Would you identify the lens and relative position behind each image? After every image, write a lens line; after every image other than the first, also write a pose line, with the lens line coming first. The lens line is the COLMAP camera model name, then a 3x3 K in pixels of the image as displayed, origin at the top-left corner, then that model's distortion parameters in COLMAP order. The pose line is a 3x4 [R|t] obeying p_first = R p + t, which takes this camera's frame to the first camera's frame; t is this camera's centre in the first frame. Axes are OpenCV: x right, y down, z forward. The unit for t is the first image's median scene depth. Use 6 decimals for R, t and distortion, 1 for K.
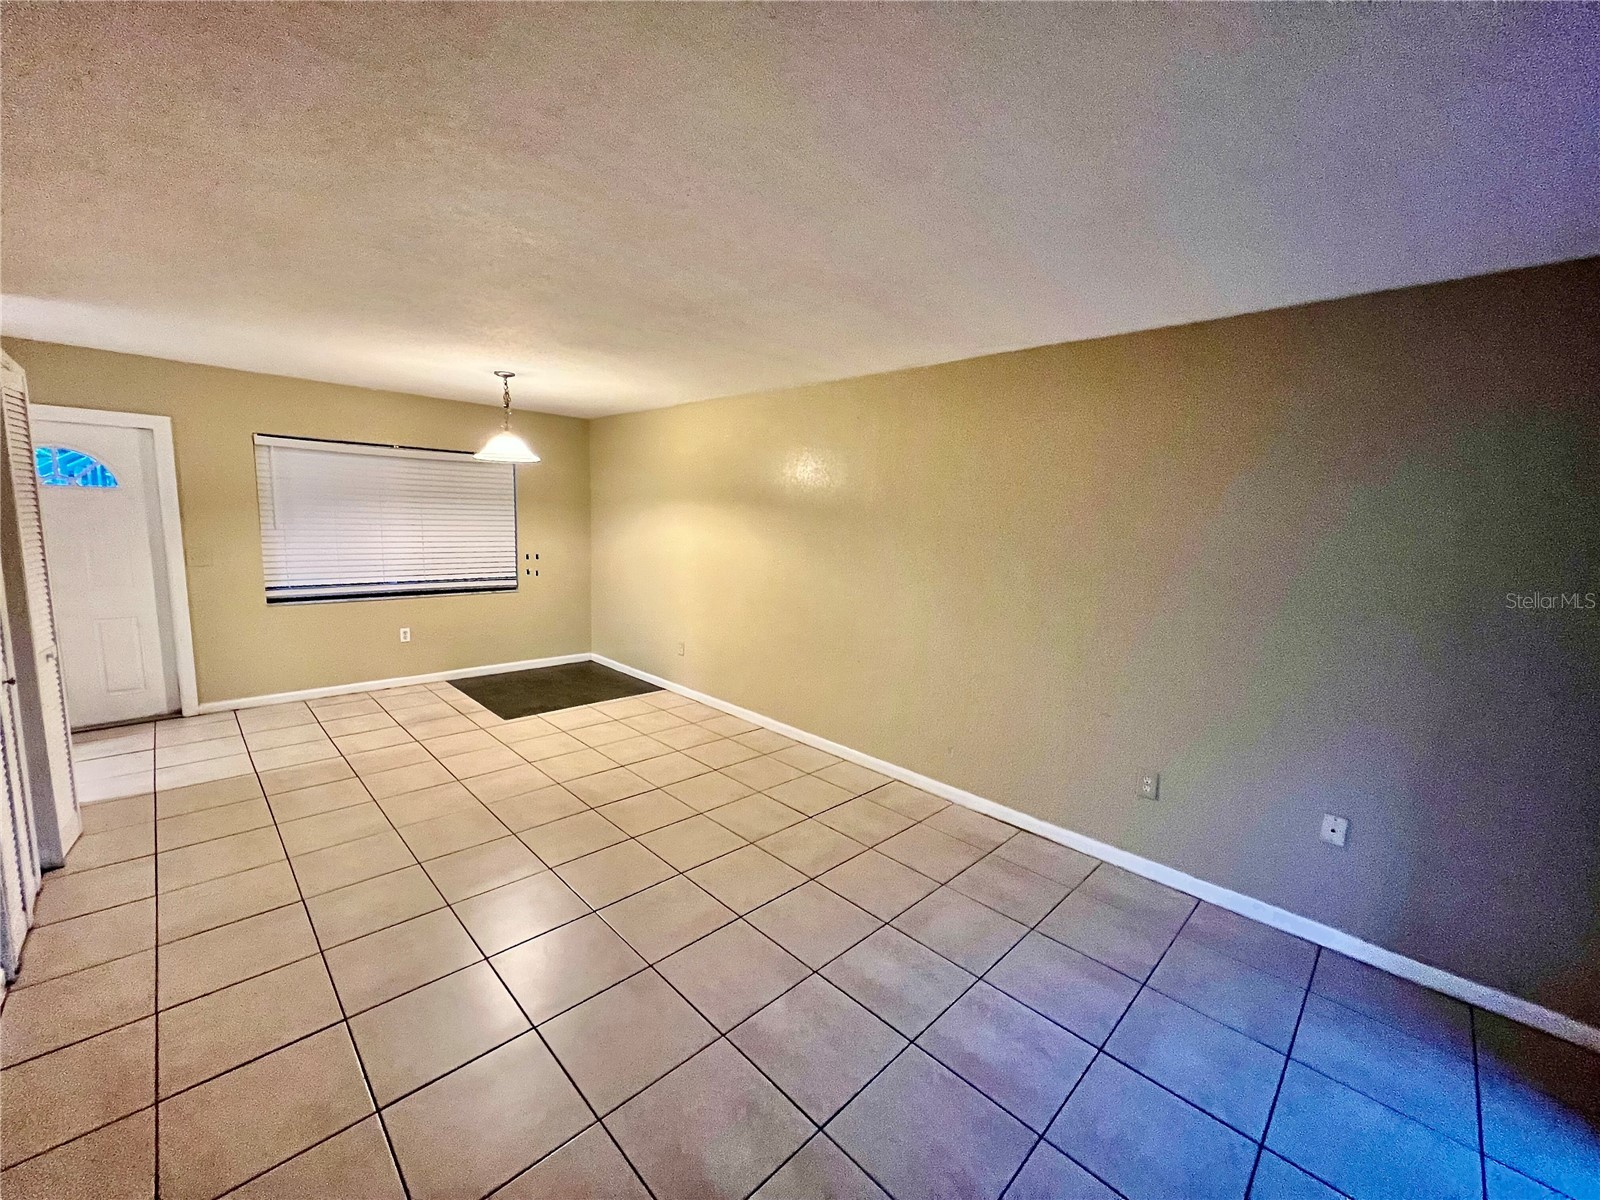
lens RADIAL K [[636.3, 0, 798.2], [0, 636.3, 599.9], [0, 0, 1]] dist [0.000332, 0.000064]
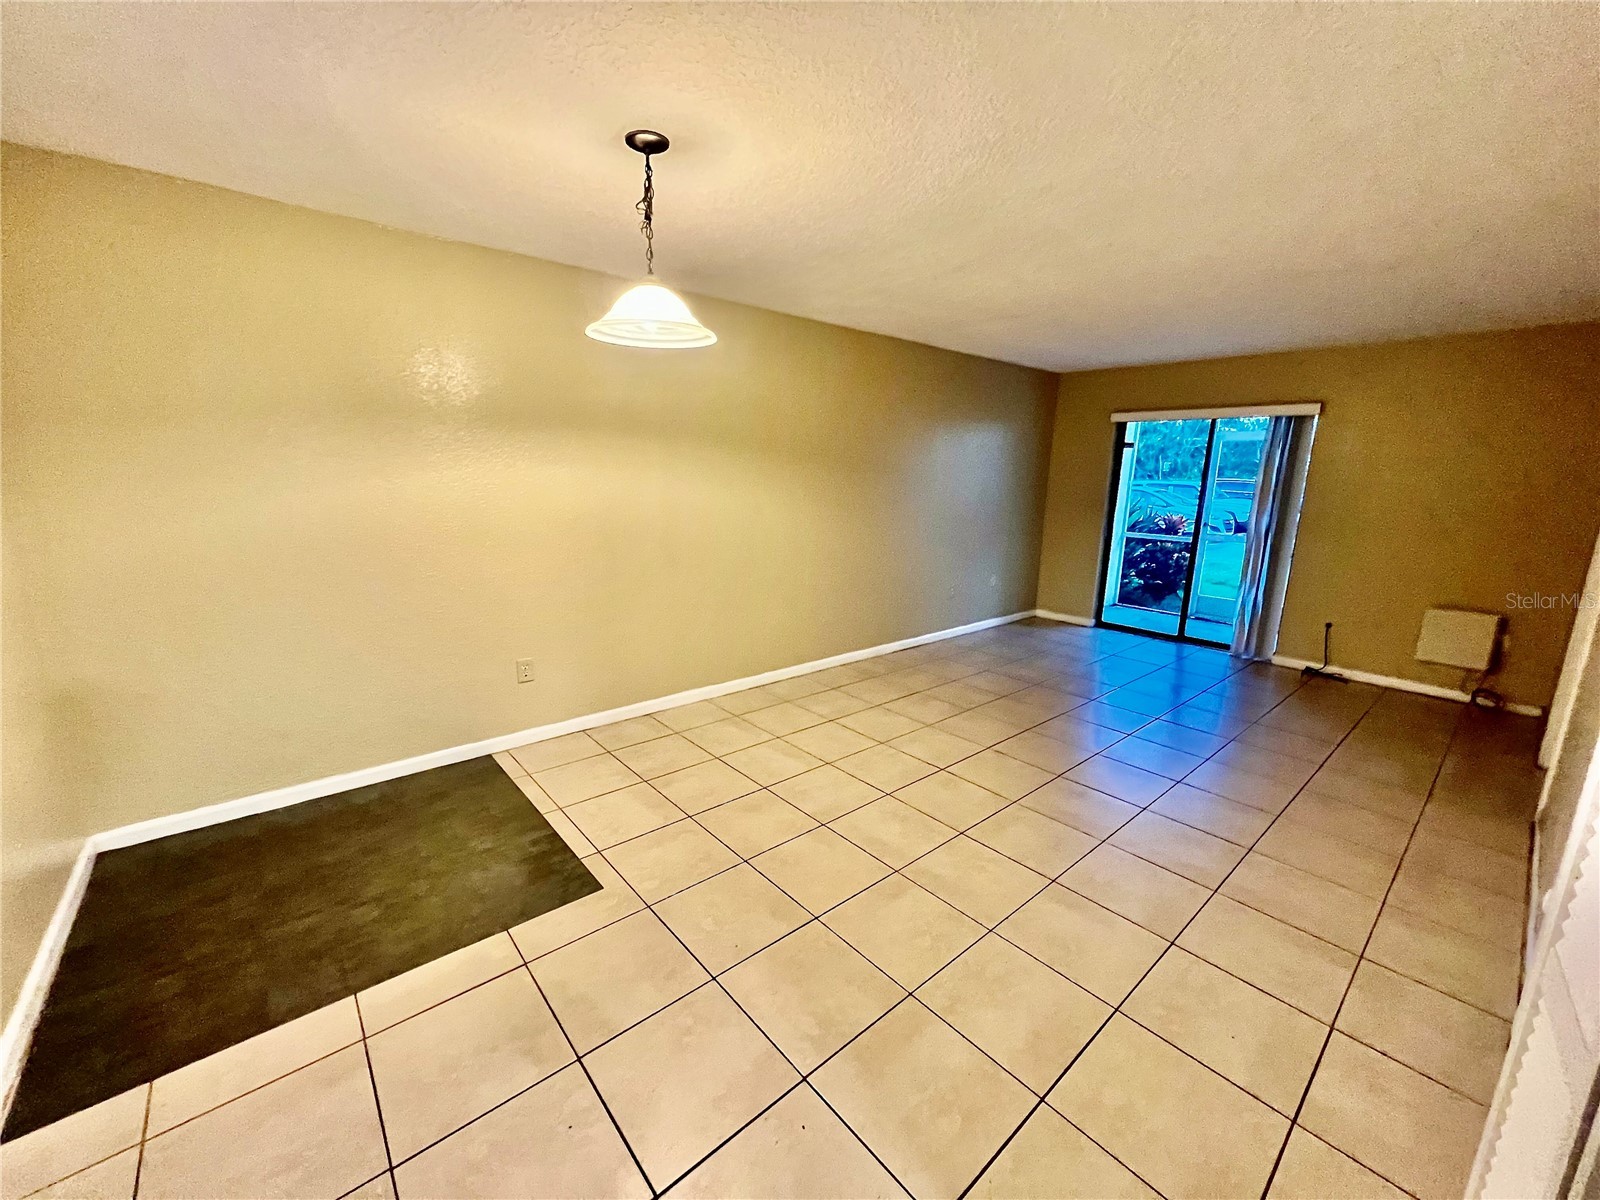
lens RADIAL K [[636.3, 0, 798.2], [0, 636.3, 599.9], [0, 0, 1]] dist [0.000332, 0.000064]
pose [[0.066915, -0.235821, 0.969490, -0.895868], [0.109904, 0.967497, 0.227751, -0.121561], [-0.991687, 0.091310, 0.090658, 0.814779]]
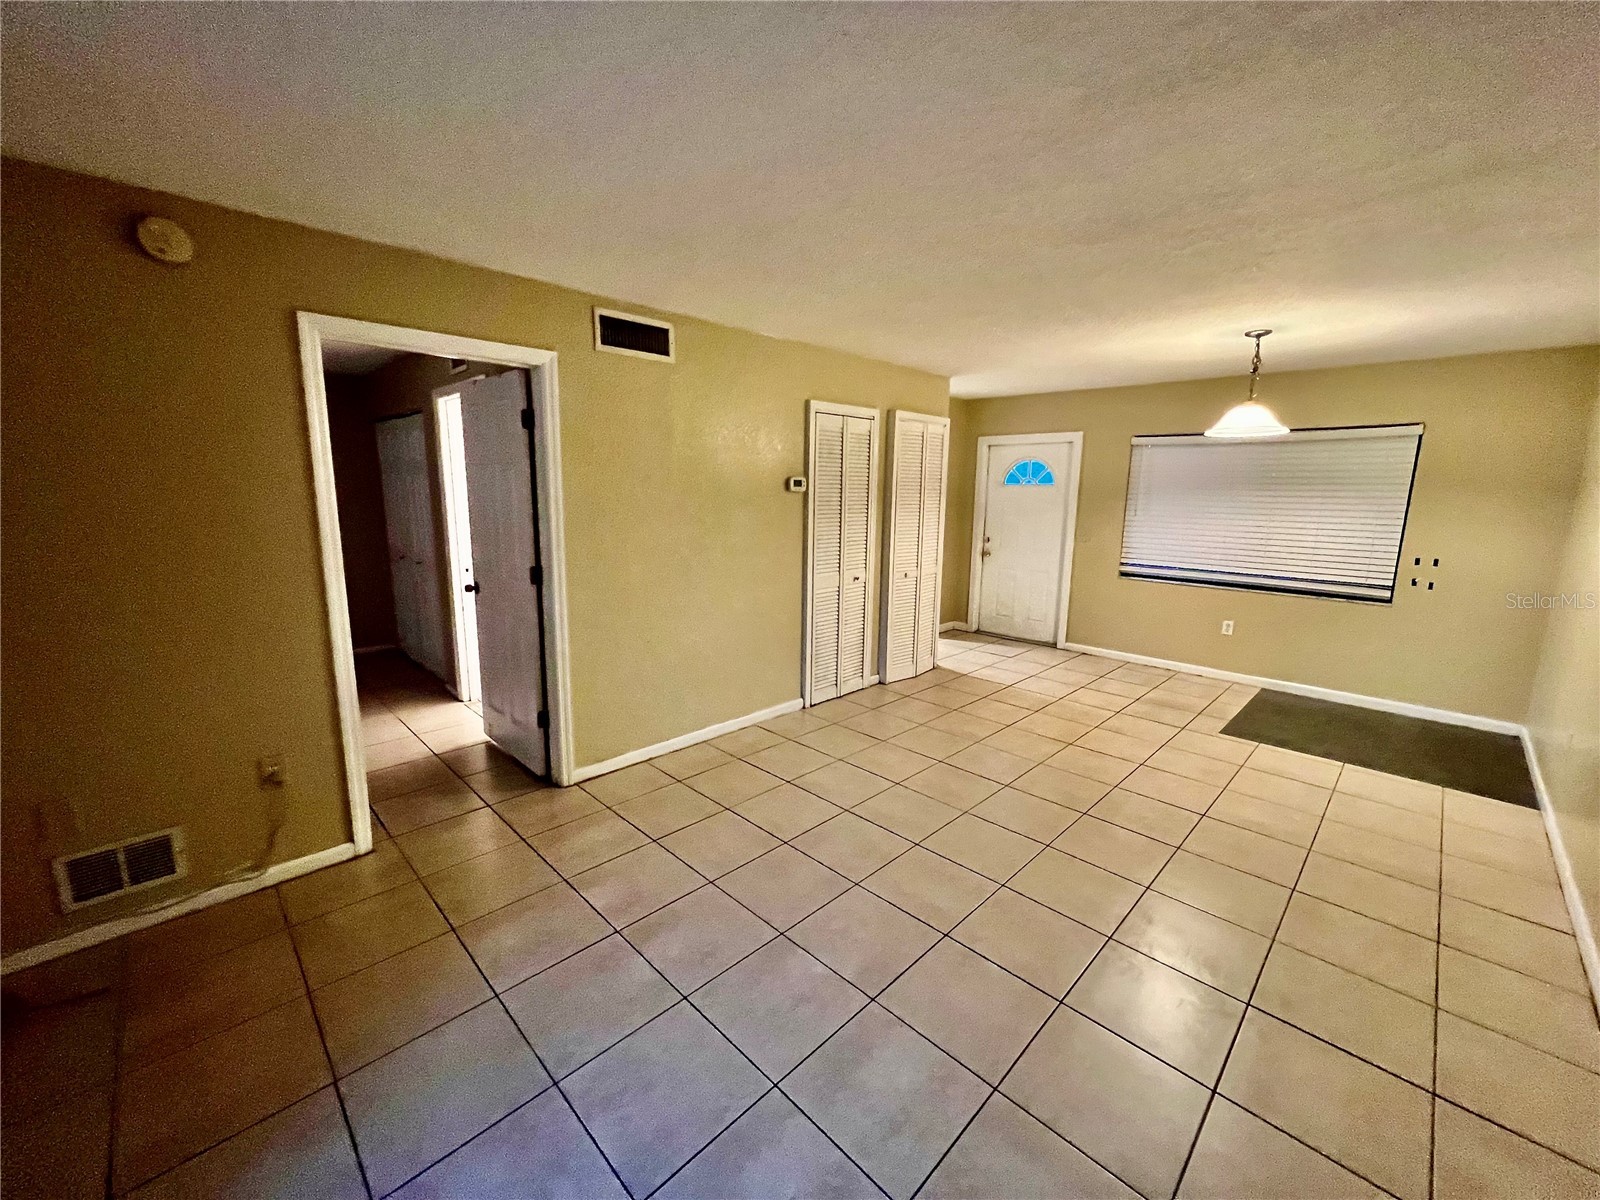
lens RADIAL K [[636.3, 0, 798.2], [0, 636.3, 599.9], [0, 0, 1]] dist [0.000332, 0.000064]
pose [[0.007405, 0.141273, -0.989943, 0.397167], [-0.143742, 0.979839, 0.138756, -0.032011], [0.989587, 0.141269, 0.027562, 0.384509]]
